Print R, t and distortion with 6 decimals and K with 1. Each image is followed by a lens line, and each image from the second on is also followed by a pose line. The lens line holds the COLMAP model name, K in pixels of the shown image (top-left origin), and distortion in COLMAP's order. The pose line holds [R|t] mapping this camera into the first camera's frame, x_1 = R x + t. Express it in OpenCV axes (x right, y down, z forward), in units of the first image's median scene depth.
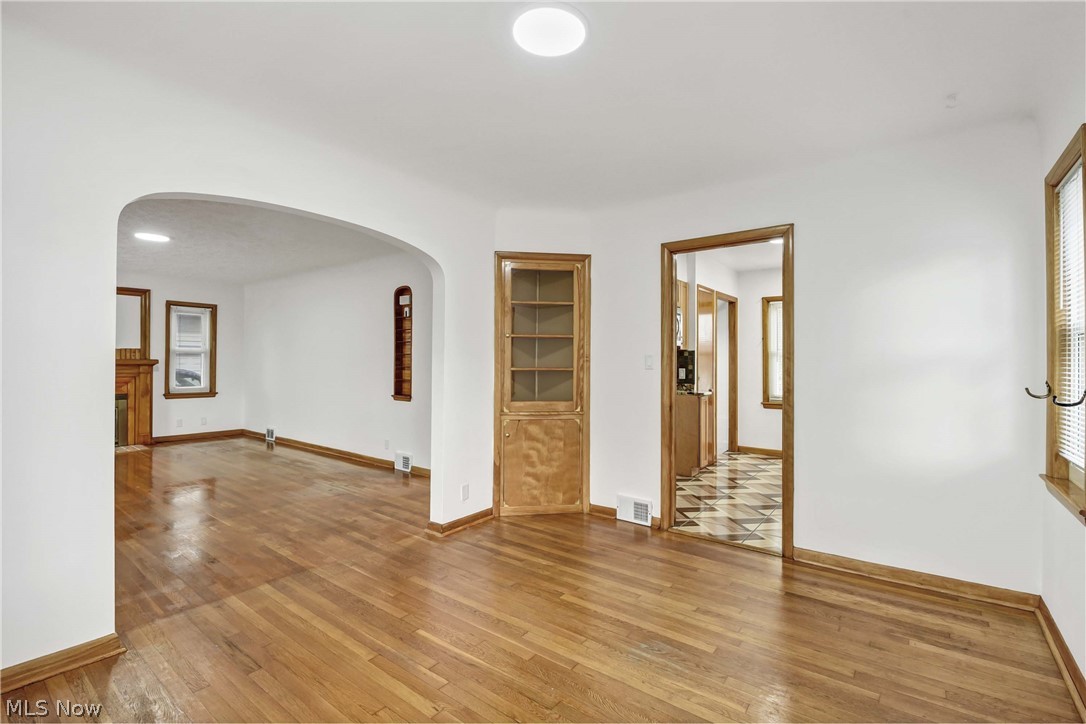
lens RADIAL K [[482.1, 0, 548.0], [0, 482.1, 356.0], [0, 0, 1]] dist [-0.000411, -0.011369]
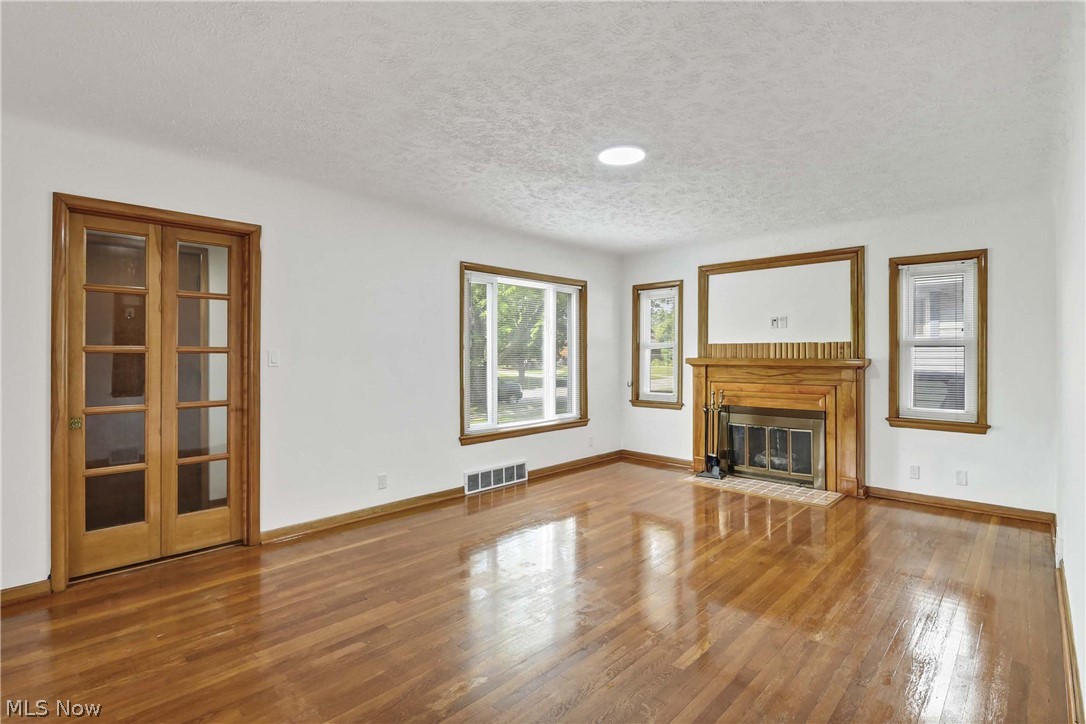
lens RADIAL K [[540.3, 0, 548.1], [0, 540.3, 353.5], [0, 0, 1]] dist [-0.006926, -0.002155]
pose [[-0.076398, -0.005571, -0.997062, -0.110398], [0.007990, 0.999949, -0.006200, 0.001383], [0.997045, -0.008441, -0.076349, 0.653820]]
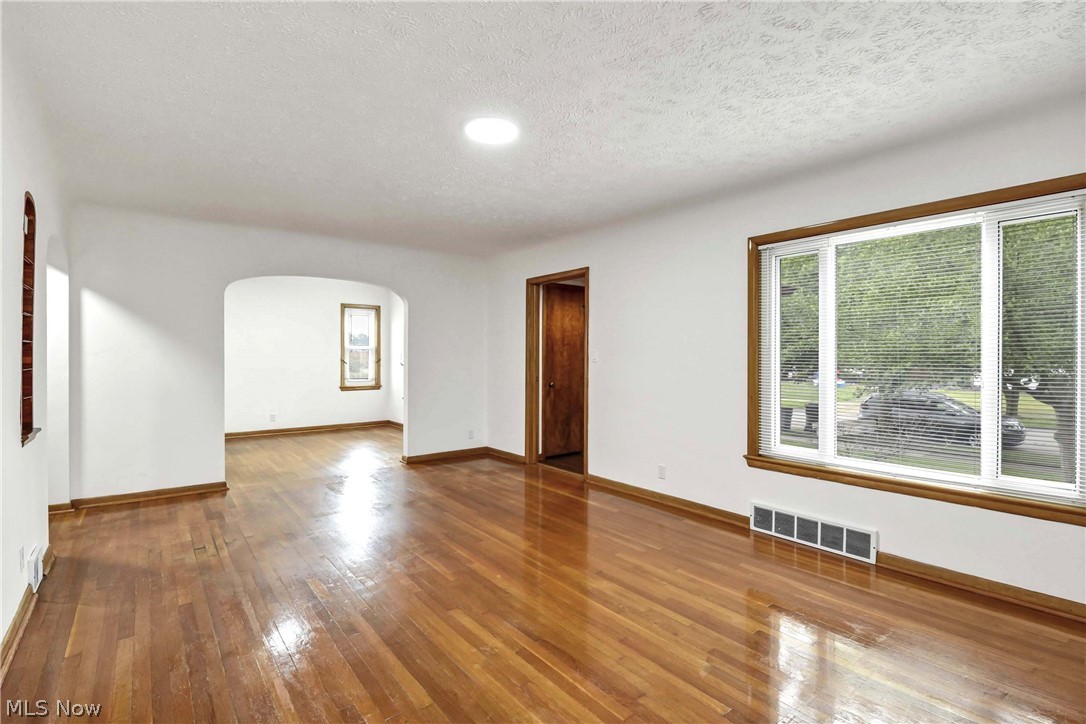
lens RADIAL K [[520.6, 0, 543.0], [0, 520.6, 362.0], [0, 0, 1]] dist [-0.000956, -0.000046]
pose [[-0.965789, -0.010354, 0.259121, -0.707974], [-0.010082, 0.999946, 0.002380, 0.007258], [-0.259132, -0.000313, -0.965842, 1.053259]]
